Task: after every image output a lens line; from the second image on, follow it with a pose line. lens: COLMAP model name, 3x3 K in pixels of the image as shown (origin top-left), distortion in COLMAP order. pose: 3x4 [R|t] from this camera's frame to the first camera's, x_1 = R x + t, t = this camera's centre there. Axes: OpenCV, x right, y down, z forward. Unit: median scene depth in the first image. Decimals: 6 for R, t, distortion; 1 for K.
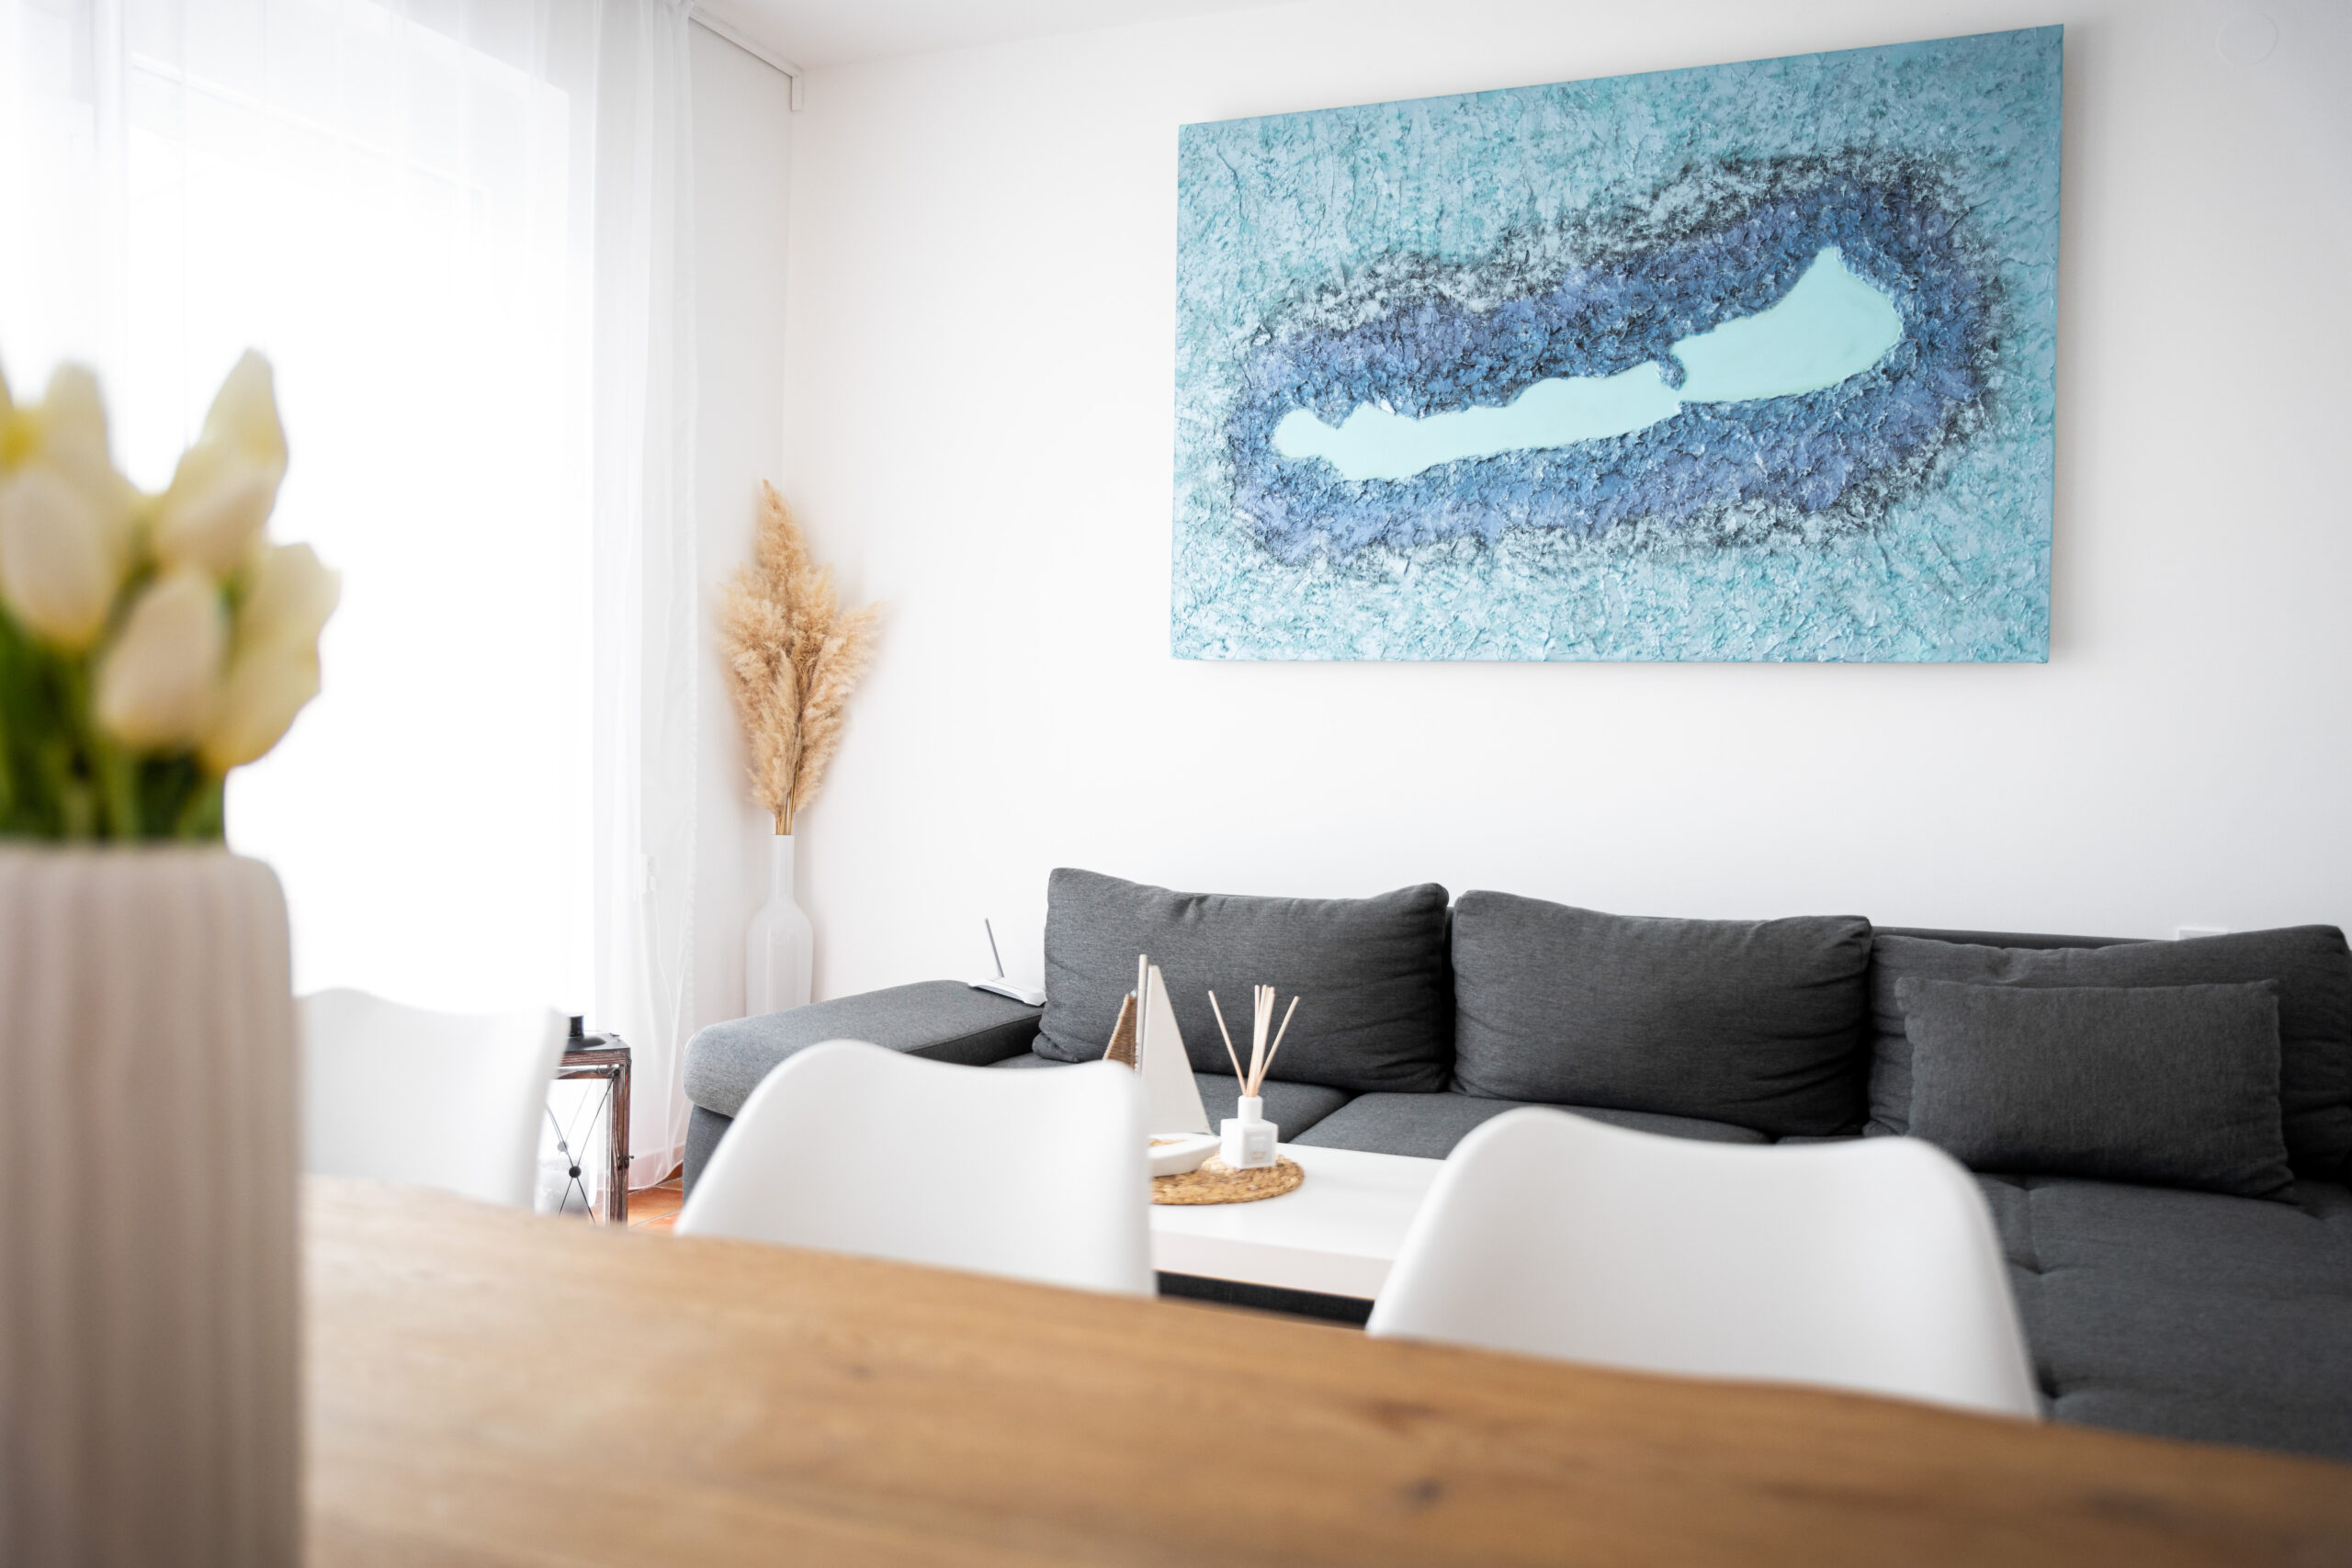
lens RADIAL K [[2007.4, 0, 1175.2], [0, 2007.4, 788.0], [0, 0, 1]] dist [-0.018442, -0.005708]
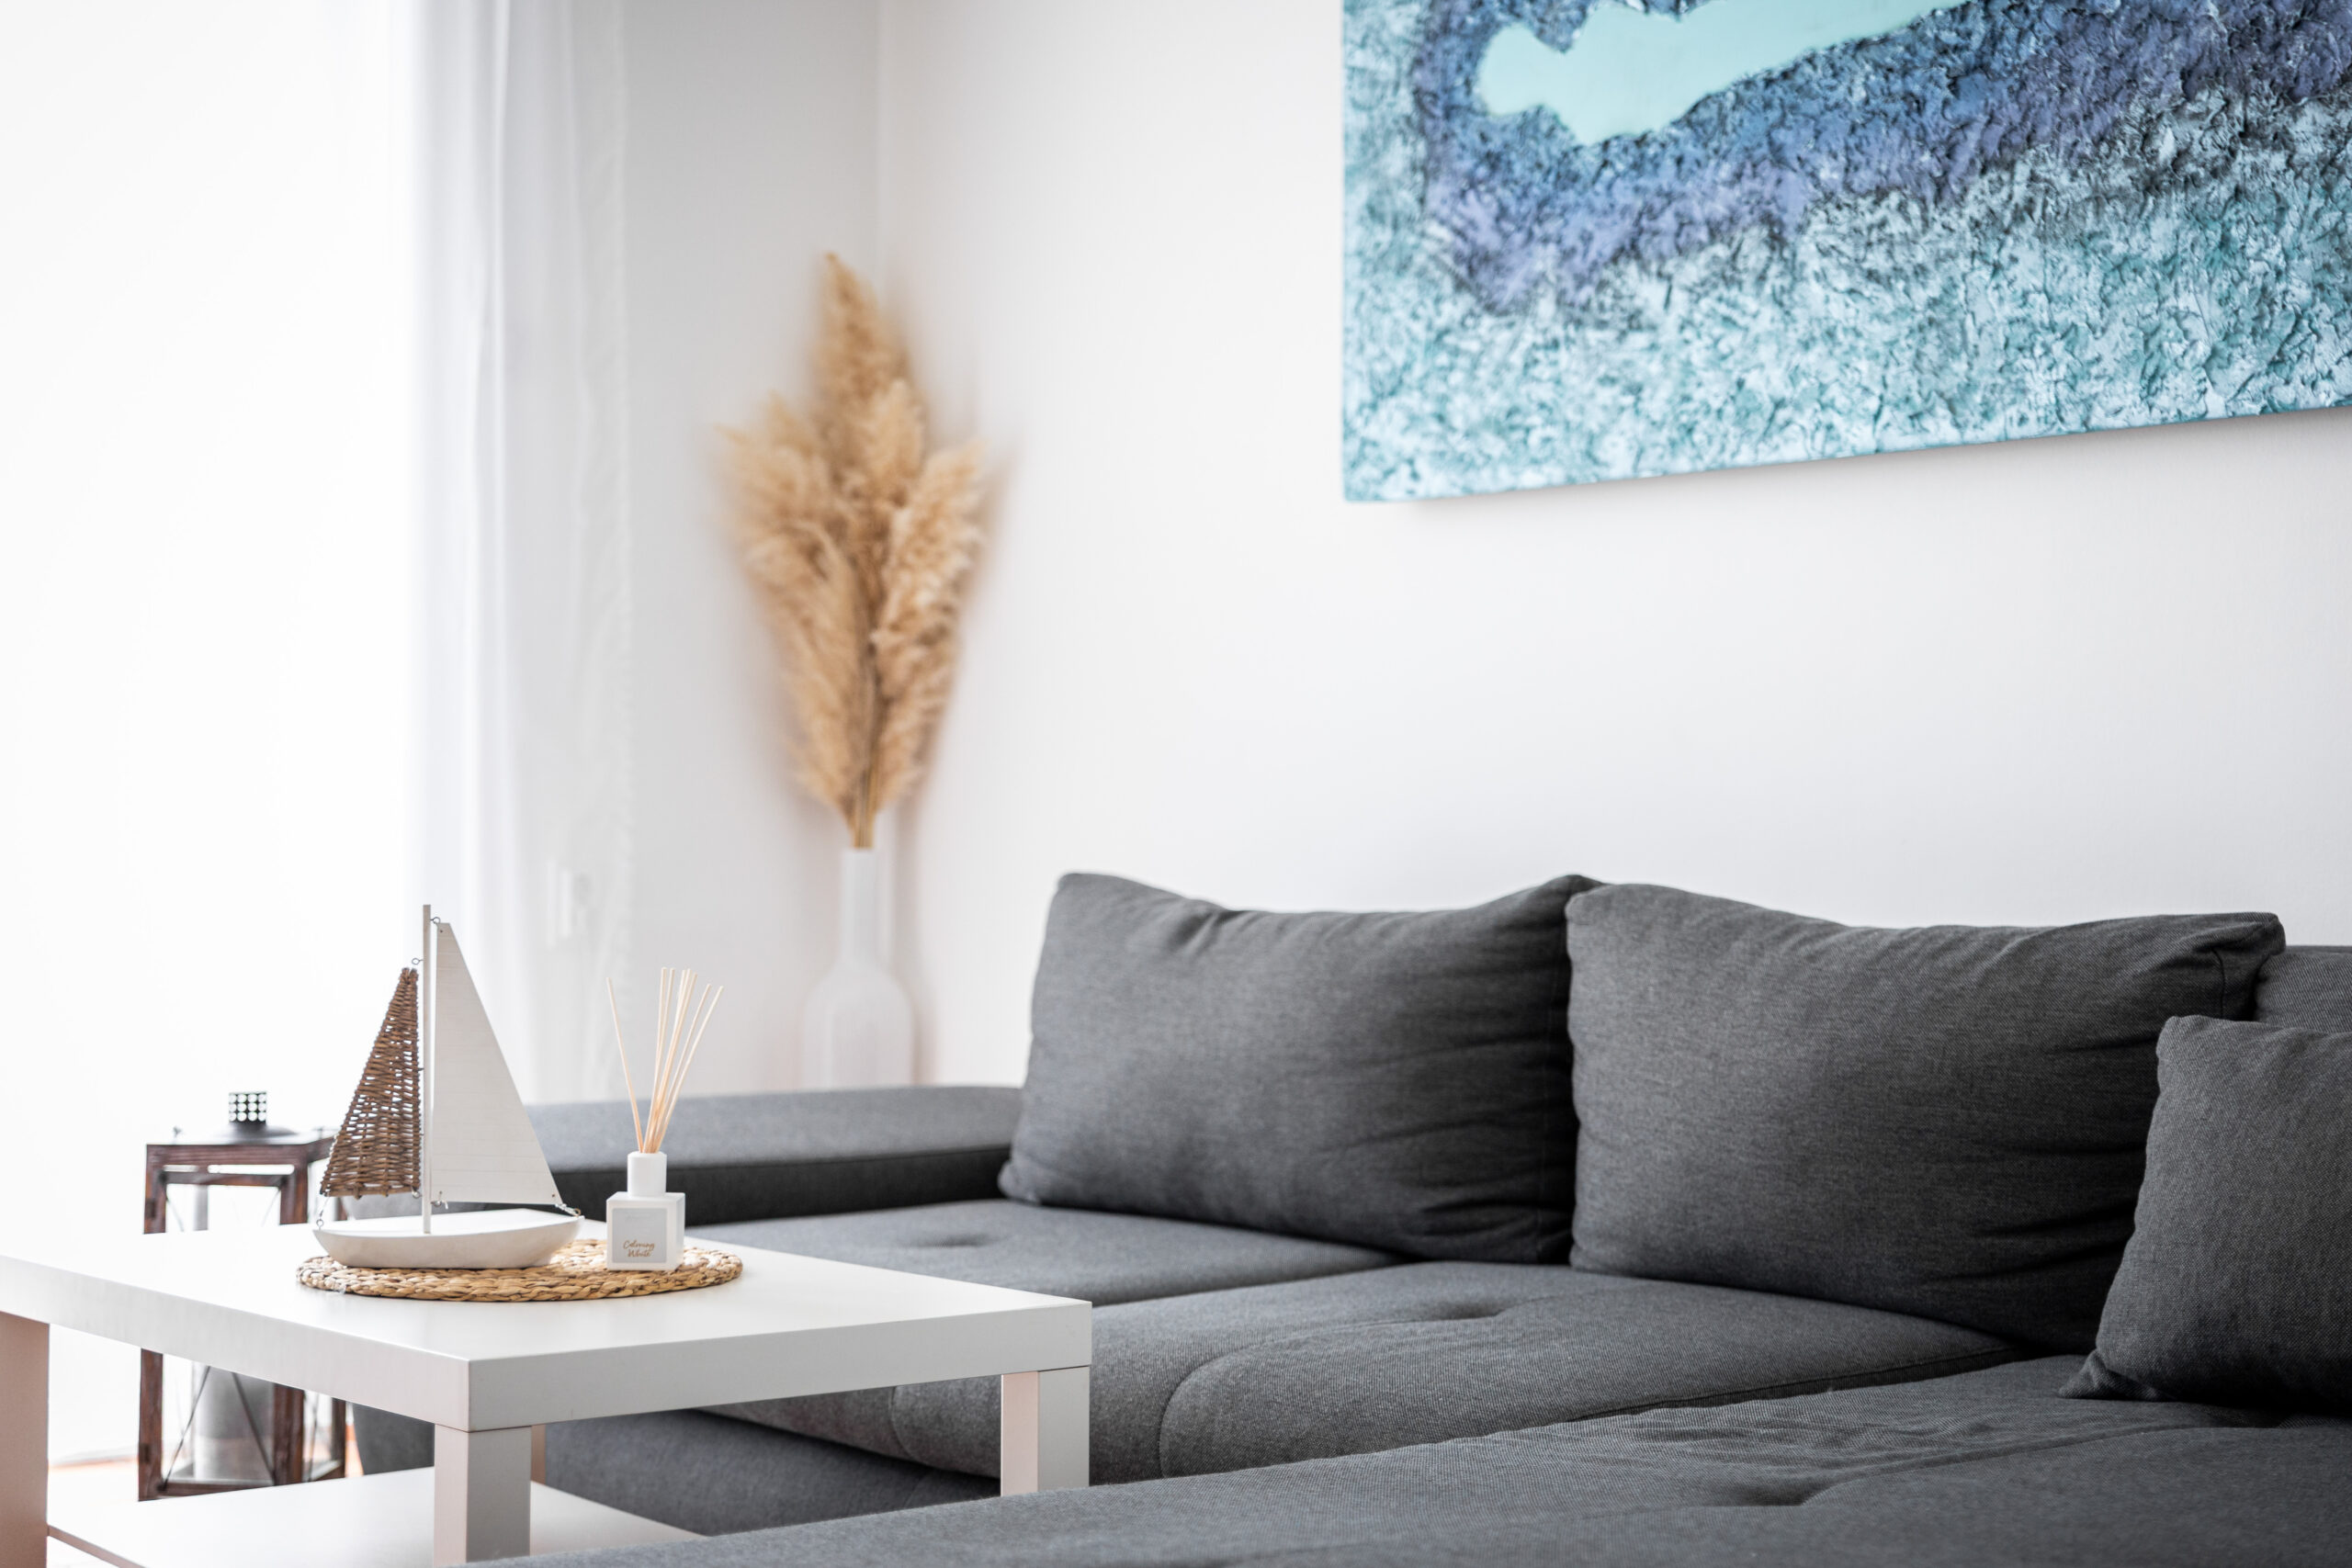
lens RADIAL K [[3960.4, 0, 1175.7], [0, 3960.4, 782.5], [0, 0, 1]] dist [0.047063, 0.000000]
pose [[0.875714, -0.025687, -0.482146, 0.521728], [0.001855, 0.998755, -0.049840, 0.072268], [0.482826, 0.042751, 0.874672, 0.030813]]
